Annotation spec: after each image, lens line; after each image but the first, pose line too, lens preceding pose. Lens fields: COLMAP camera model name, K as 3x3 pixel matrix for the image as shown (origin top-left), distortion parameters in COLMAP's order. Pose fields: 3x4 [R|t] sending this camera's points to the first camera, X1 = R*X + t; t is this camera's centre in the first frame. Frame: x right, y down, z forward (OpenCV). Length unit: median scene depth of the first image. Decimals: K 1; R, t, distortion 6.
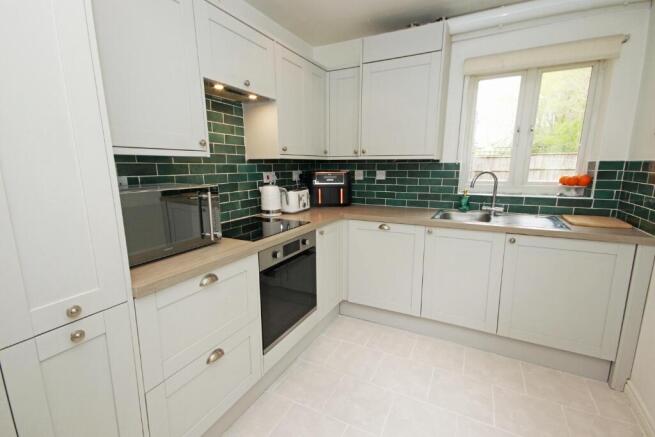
lens RADIAL K [[308.5, 0, 327.5], [0, 308.5, 218.5], [0, 0, 1]] dist [0.022652, 0.000350]
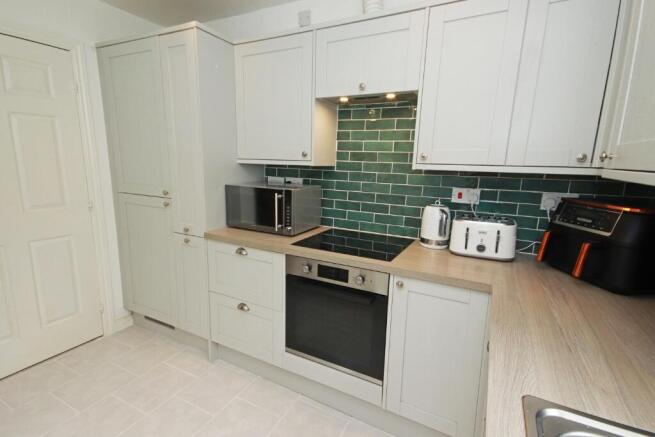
lens RADIAL K [[308.5, 0, 327.5], [0, 308.5, 218.5], [0, 0, 1]] dist [0.022652, 0.000350]
pose [[-0.014695, 0.179029, -0.983734, 0.611419], [-0.201707, 0.963083, 0.178284, -0.174980], [0.979336, 0.201046, 0.021959, 0.829469]]
